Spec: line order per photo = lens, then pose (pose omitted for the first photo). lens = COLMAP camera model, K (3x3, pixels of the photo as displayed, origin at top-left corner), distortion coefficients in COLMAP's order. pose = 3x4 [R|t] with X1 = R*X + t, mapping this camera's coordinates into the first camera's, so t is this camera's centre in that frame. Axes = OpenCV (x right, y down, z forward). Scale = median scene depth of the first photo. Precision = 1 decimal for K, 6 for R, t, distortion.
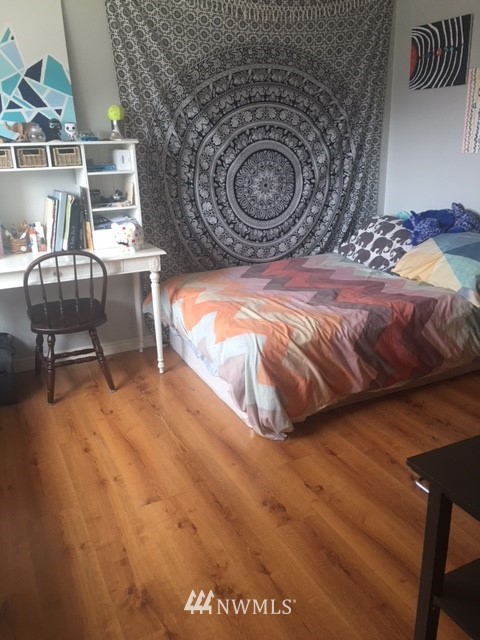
lens RADIAL K [[543.3, 0, 238.9], [0, 543.3, 316.0], [0, 0, 1]] dist [0.025535, -0.018883]
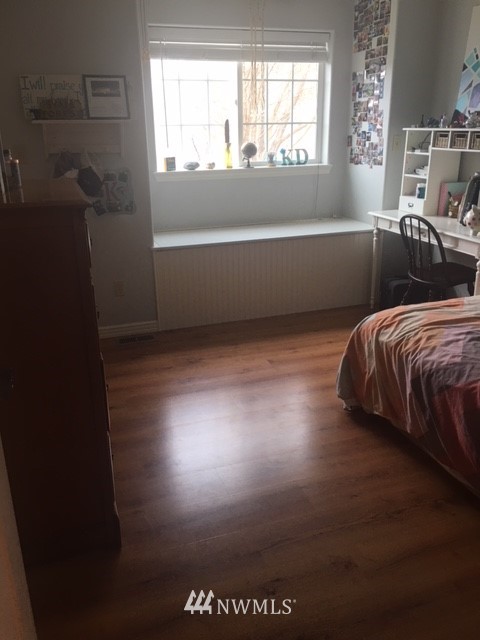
lens RADIAL K [[543.3, 0, 237.1], [0, 543.3, 315.4], [0, 0, 1]] dist [0.025535, -0.018883]
pose [[-0.138478, 0.346662, -0.927712, 0.983610], [-0.304588, 0.876427, 0.372963, -0.258252], [0.942364, 0.334217, -0.015777, 0.700404]]
